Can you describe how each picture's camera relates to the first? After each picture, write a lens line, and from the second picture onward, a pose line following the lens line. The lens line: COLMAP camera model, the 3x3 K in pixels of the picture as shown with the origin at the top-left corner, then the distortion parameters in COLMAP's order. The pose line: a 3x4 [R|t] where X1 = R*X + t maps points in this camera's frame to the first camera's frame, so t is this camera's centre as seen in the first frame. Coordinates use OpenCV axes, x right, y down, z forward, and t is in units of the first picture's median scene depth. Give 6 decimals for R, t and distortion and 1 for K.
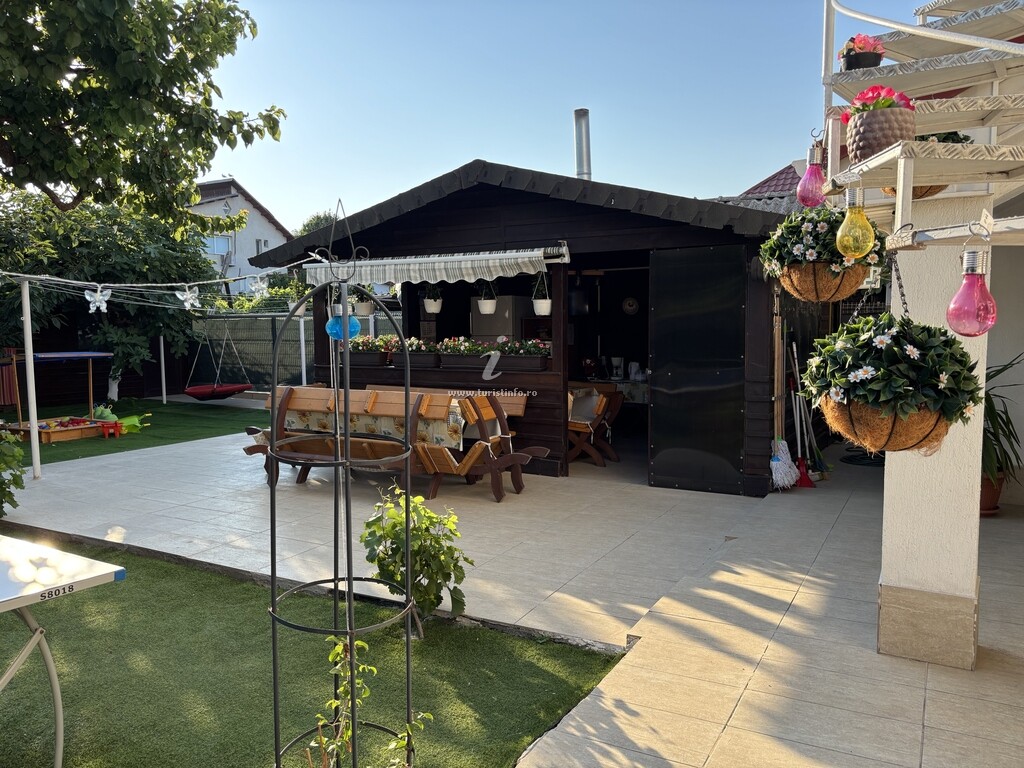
lens RADIAL K [[771.0, 0, 512.0], [0, 771.0, 384.4], [0, 0, 1]] dist [0.055715, -0.069377]
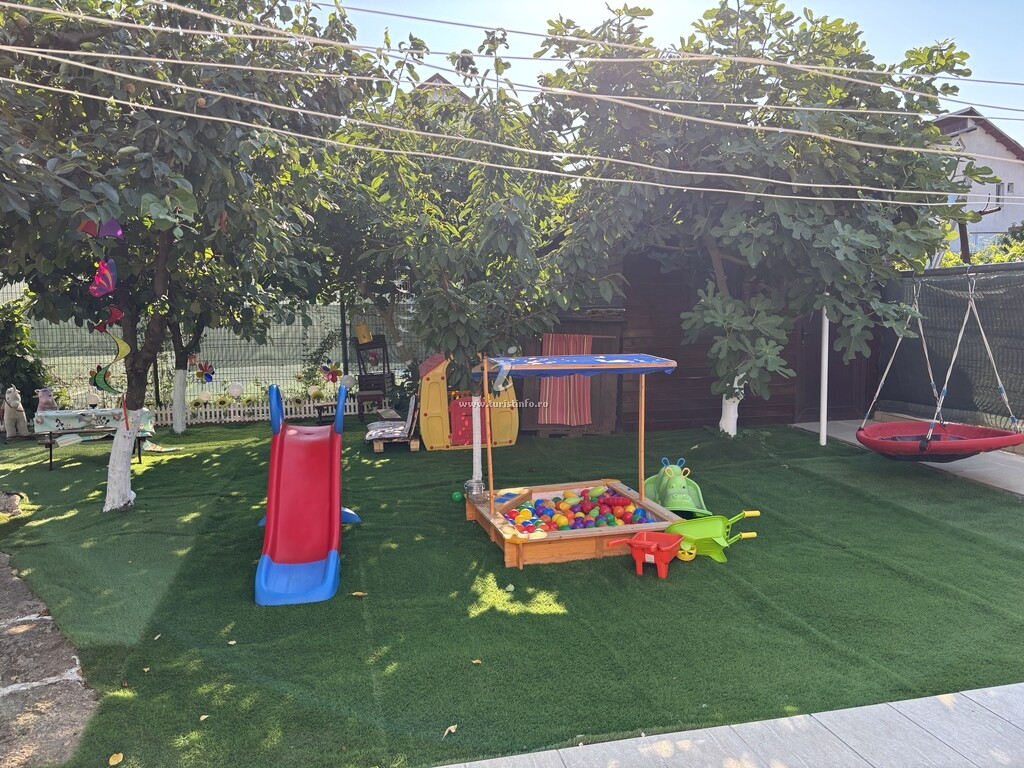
lens RADIAL K [[771.0, 0, 512.3], [0, 771.0, 382.6], [0, 0, 1]] dist [0.055715, -0.069377]
pose [[0.654883, 0.067766, -0.752686, -0.214321], [-0.040510, 0.997687, 0.054578, -0.039491], [0.754644, -0.005251, 0.656113, 0.551045]]
